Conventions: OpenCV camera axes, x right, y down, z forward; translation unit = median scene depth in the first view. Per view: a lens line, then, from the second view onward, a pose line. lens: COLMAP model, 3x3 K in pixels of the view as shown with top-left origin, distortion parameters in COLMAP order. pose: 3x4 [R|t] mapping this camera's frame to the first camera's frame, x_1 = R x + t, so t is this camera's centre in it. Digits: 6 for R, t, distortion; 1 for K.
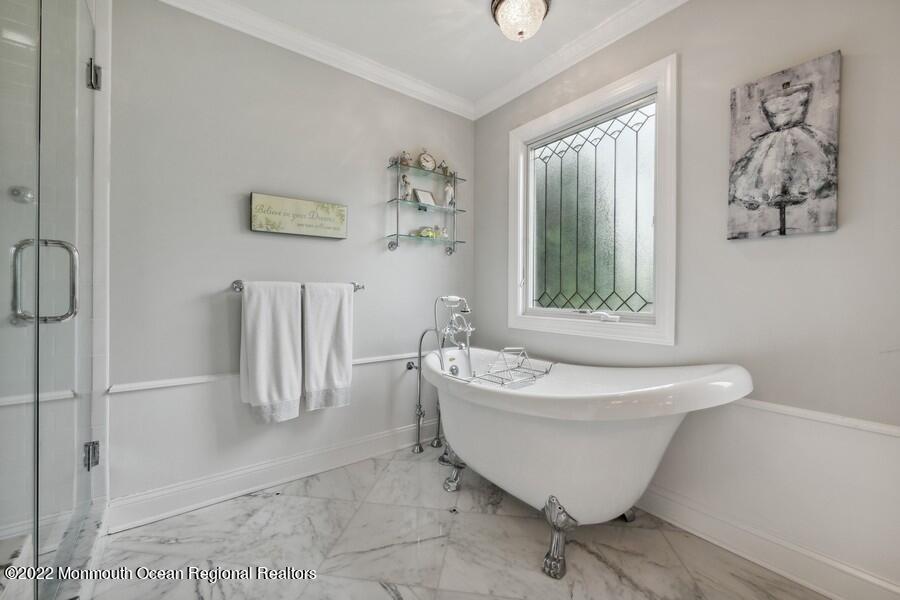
lens RADIAL K [[360.7, 0, 449.7], [0, 360.7, 293.2], [0, 0, 1]] dist [-0.000137, -0.000203]
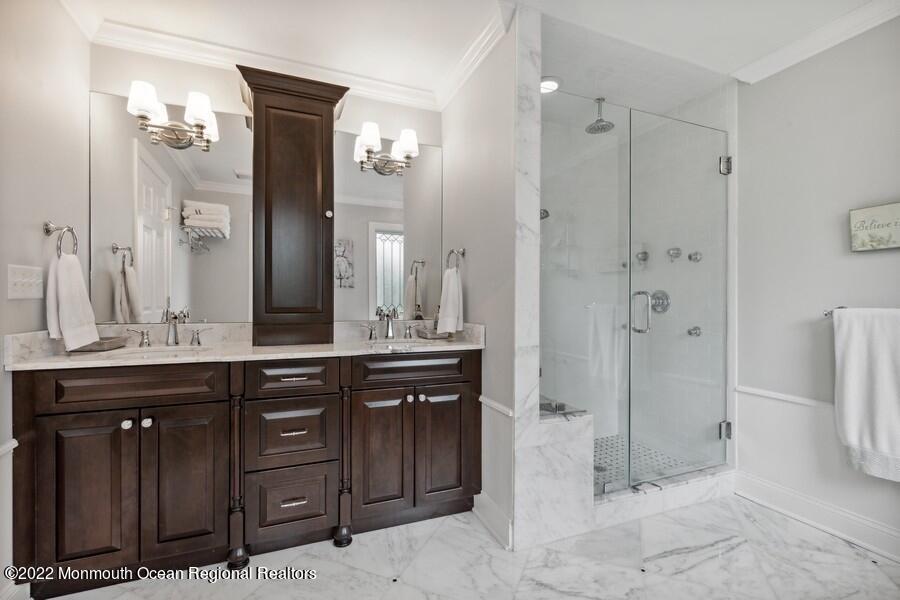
lens RADIAL K [[404.9, 0, 450.2], [0, 404.9, 302.4], [0, 0, 1]] dist [-0.004167, -0.000556]
pose [[-0.257536, -0.004850, -0.966257, 0.702130], [-0.006518, 0.999973, -0.003282, -0.038262], [0.966247, 0.005453, -0.257561, 0.293768]]
